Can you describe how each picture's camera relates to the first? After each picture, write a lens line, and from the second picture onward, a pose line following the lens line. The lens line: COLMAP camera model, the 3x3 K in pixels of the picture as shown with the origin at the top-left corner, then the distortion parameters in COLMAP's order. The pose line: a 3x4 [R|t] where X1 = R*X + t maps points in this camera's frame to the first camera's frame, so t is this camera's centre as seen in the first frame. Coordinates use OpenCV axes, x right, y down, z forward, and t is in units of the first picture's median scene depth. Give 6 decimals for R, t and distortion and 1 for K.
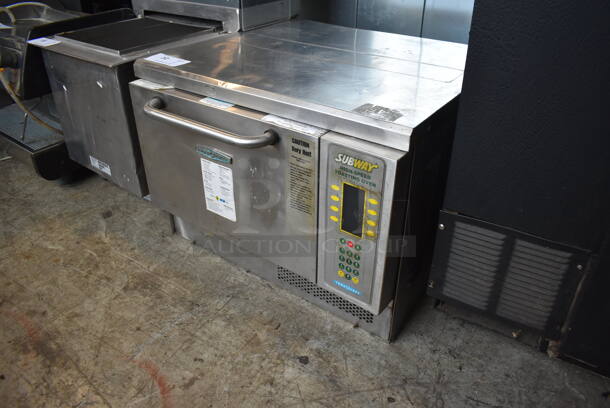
lens RADIAL K [[471.0, 0, 302.4], [0, 471.0, 203.4], [0, 0, 1]] dist [-0.094551, 0.011559]
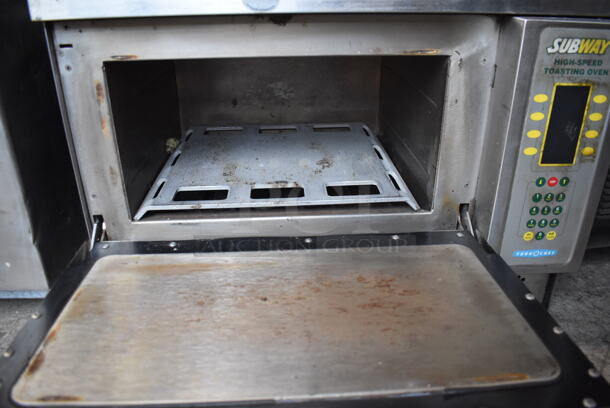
lens RADIAL K [[471.0, 0, 304.3], [0, 471.0, 202.7], [0, 0, 1]] dist [-0.094551, 0.011559]
pose [[0.777468, -0.278636, 0.563830, -0.539262], [0.341892, 0.939713, -0.007045, -0.004044], [-0.527875, 0.198247, 0.825861, 0.605148]]
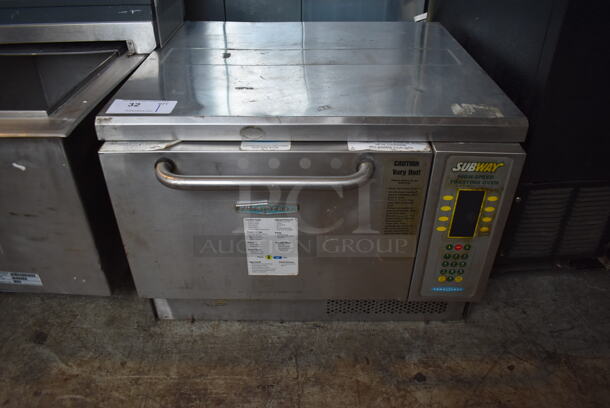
lens RADIAL K [[471.0, 0, 302.3], [0, 471.0, 203.9], [0, 0, 1]] dist [-0.094551, 0.011559]
pose [[0.812982, -0.333551, 0.477289, -0.562983], [0.310129, 0.941778, 0.129903, -0.212842], [-0.492829, 0.042412, 0.869092, 0.293930]]
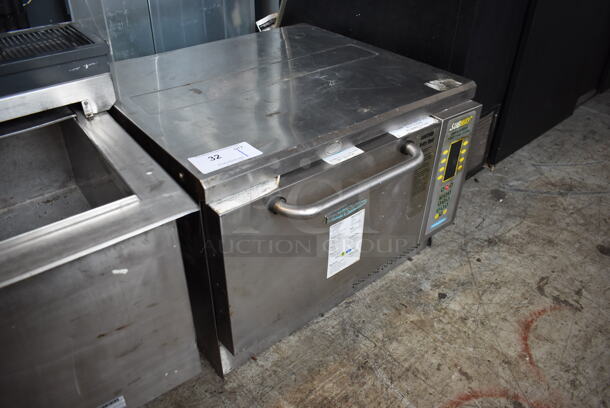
lens RADIAL K [[471.0, 0, 302.0], [0, 471.0, 206.4], [0, 0, 1]] dist [-0.094551, 0.011559]
pose [[0.252317, -0.555095, 0.792594, -0.992503], [0.501820, 0.775405, 0.383306, -0.535799], [-0.827353, 0.301025, 0.474205, 0.693457]]
